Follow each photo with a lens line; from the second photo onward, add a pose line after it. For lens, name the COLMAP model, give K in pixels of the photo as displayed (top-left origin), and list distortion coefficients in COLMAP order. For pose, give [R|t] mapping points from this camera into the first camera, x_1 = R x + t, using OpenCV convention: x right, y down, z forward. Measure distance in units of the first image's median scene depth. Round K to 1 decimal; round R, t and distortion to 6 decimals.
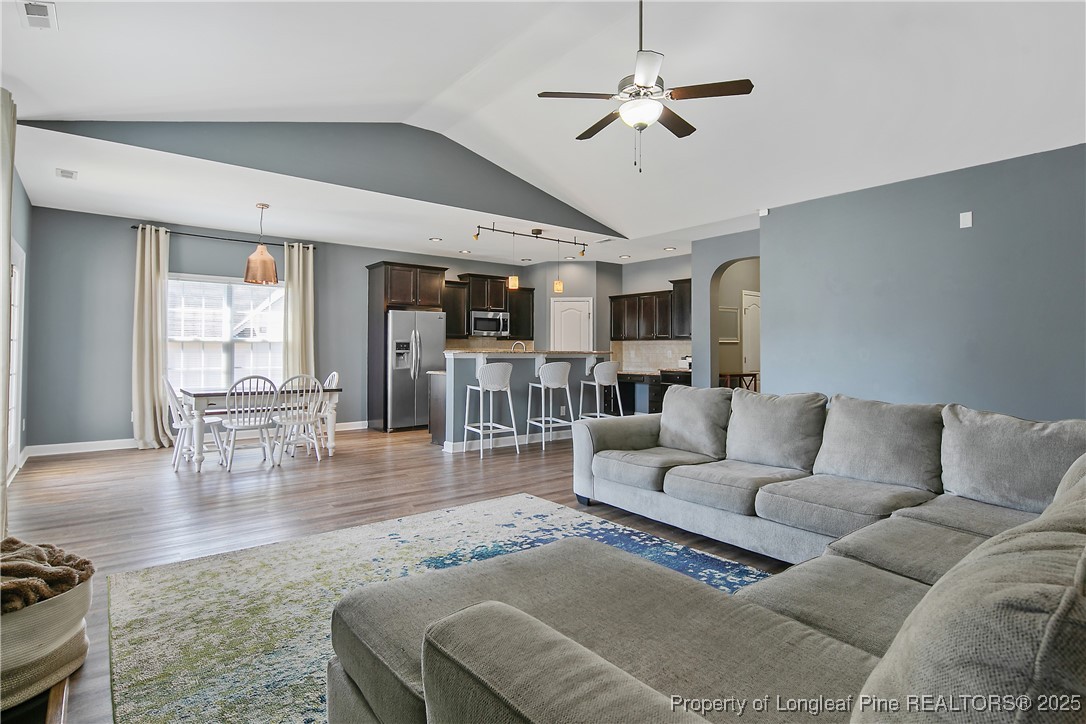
lens RADIAL K [[551.7, 0, 541.3], [0, 551.7, 349.7], [0, 0, 1]] dist [0.002110, -0.000163]
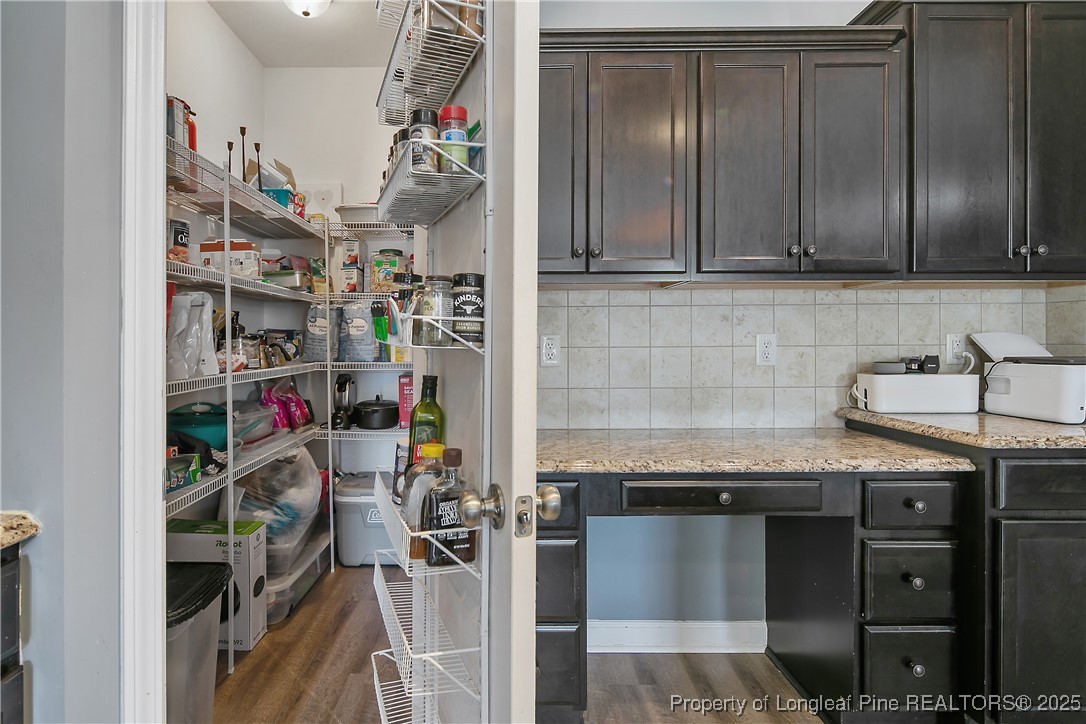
lens RADIAL K [[559.9, 0, 493.8], [0, 559.9, 338.1], [0, 0, 1]] dist [0.001576, 0.000715]
pose [[0.632965, -0.005292, 0.774162, -0.042944], [0.004803, 0.999984, 0.002908, 0.006222], [-0.774165, 0.001877, 0.632981, 2.417415]]
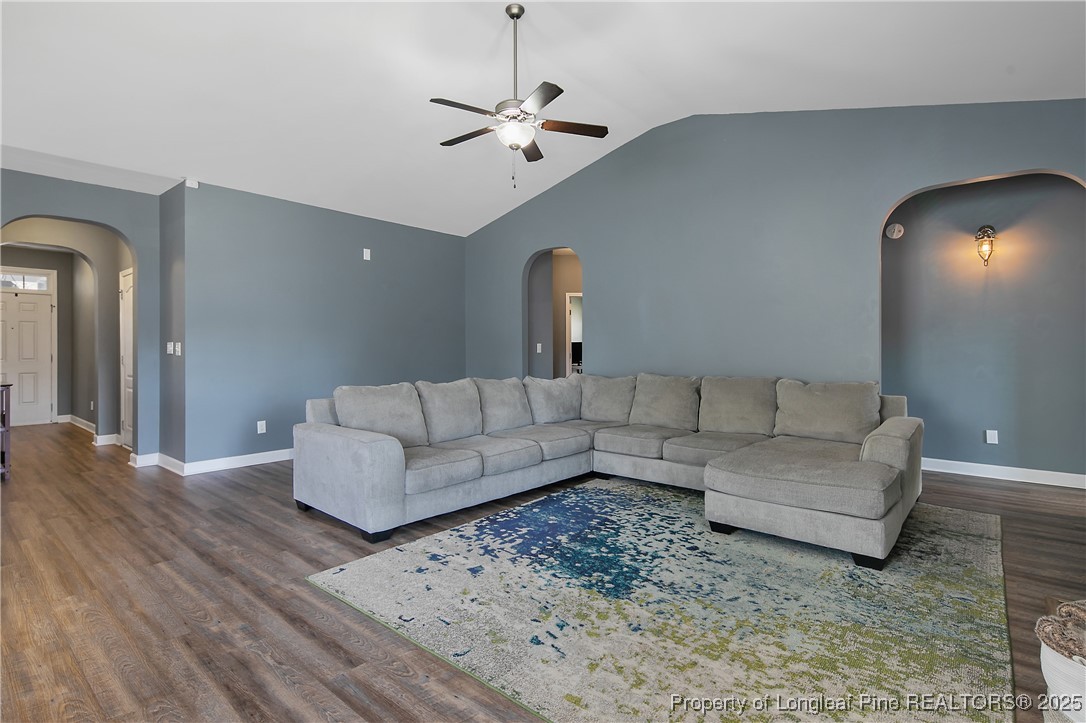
lens RADIAL K [[534.6, 0, 534.9], [0, 534.6, 349.5], [0, 0, 1]] dist [-0.000366, -0.001596]
pose [[-0.175986, -0.004651, 0.984382, -0.838019], [0.001355, 0.999987, 0.004967, 0.002775], [-0.984392, 0.002208, -0.175977, 1.077693]]
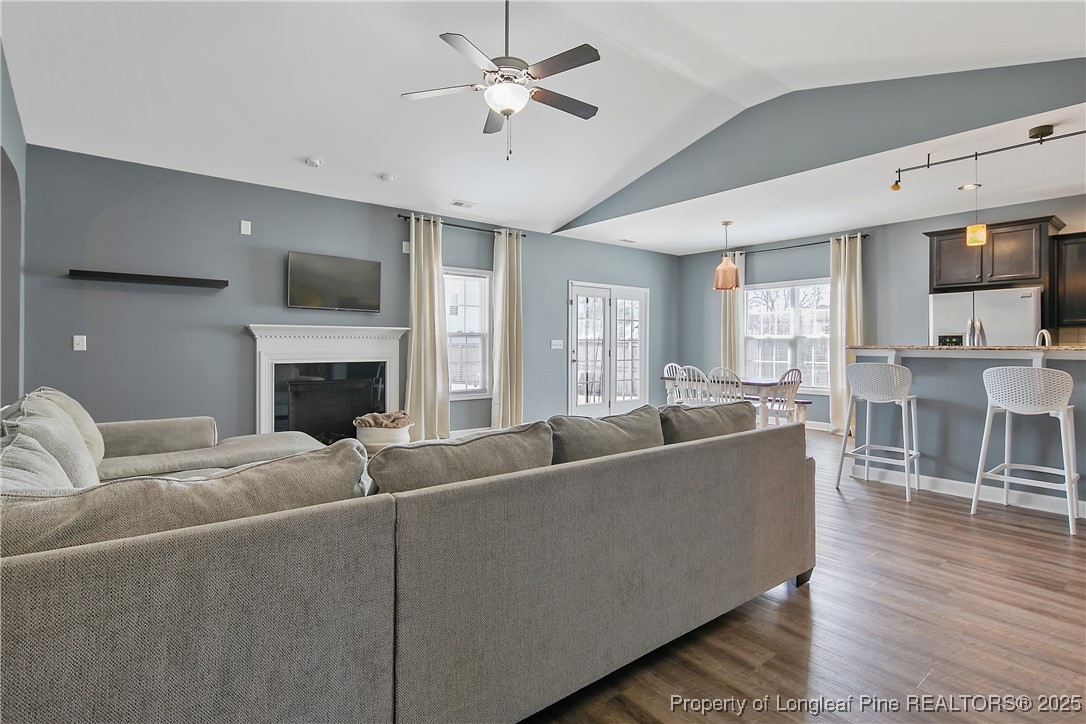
lens RADIAL K [[534.6, 0, 534.9], [0, 534.6, 350.0], [0, 0, 1]] dist [-0.000366, -0.001596]
pose [[-0.005829, 0.005831, -0.999966, 1.050506], [-0.003270, 0.999978, 0.005850, 0.007697], [0.999978, 0.003304, -0.005810, 0.985986]]
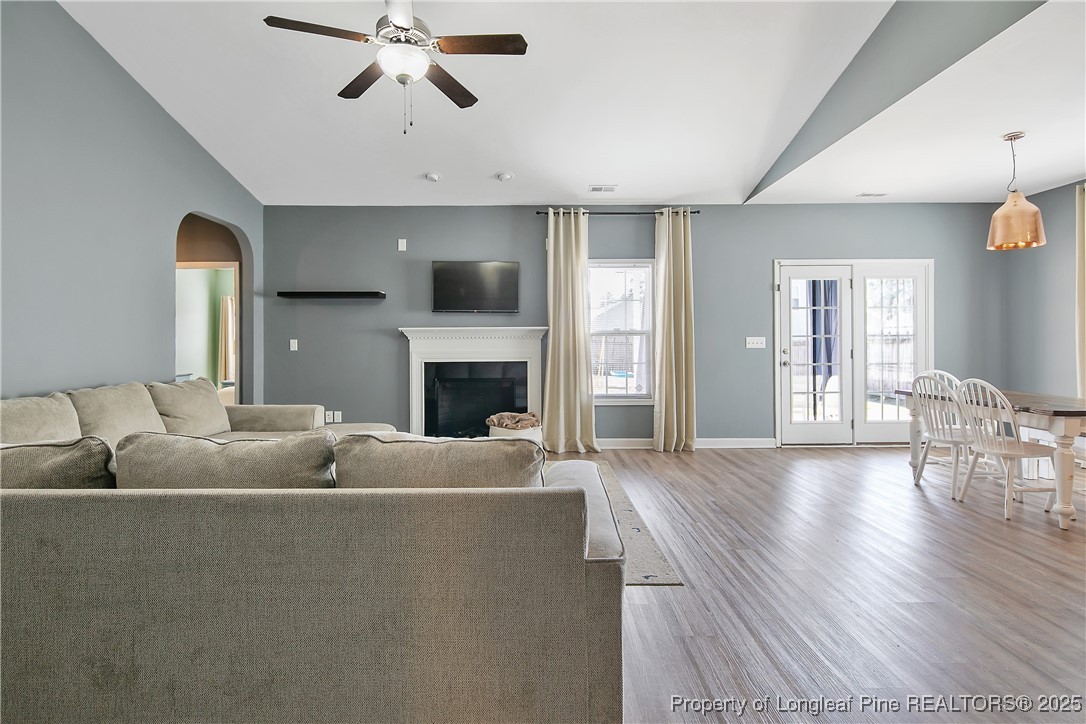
lens RADIAL K [[528.0, 0, 536.0], [0, 528.0, 343.5], [0, 0, 1]] dist [-0.001118, -0.001199]
pose [[-0.624960, -0.001506, -0.780655, 0.644198], [0.002590, 0.999989, -0.004003, 0.005838], [0.780652, -0.004523, -0.624949, 1.556011]]
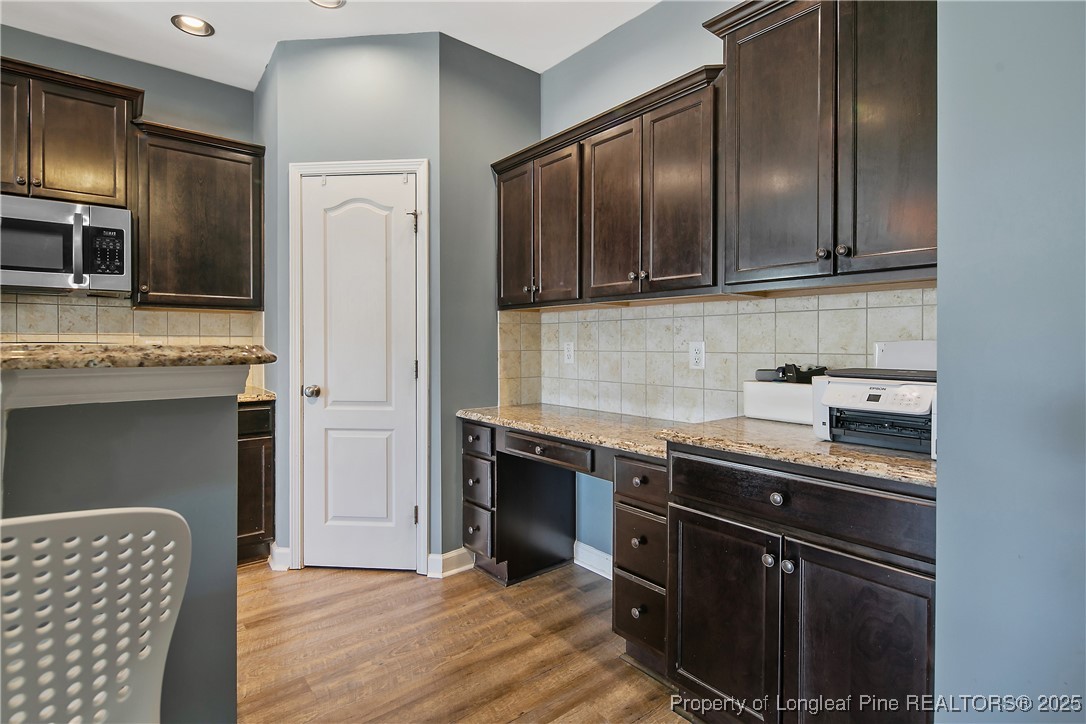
lens RADIAL K [[528.0, 0, 536.0], [0, 528.0, 343.5], [0, 0, 1]] dist [-0.001118, -0.001199]
pose [[0.999984, -0.002566, 0.005023, 0.398935], [0.002549, 0.999991, 0.003362, 0.004536], [-0.005032, -0.003350, 0.999982, 1.933468]]
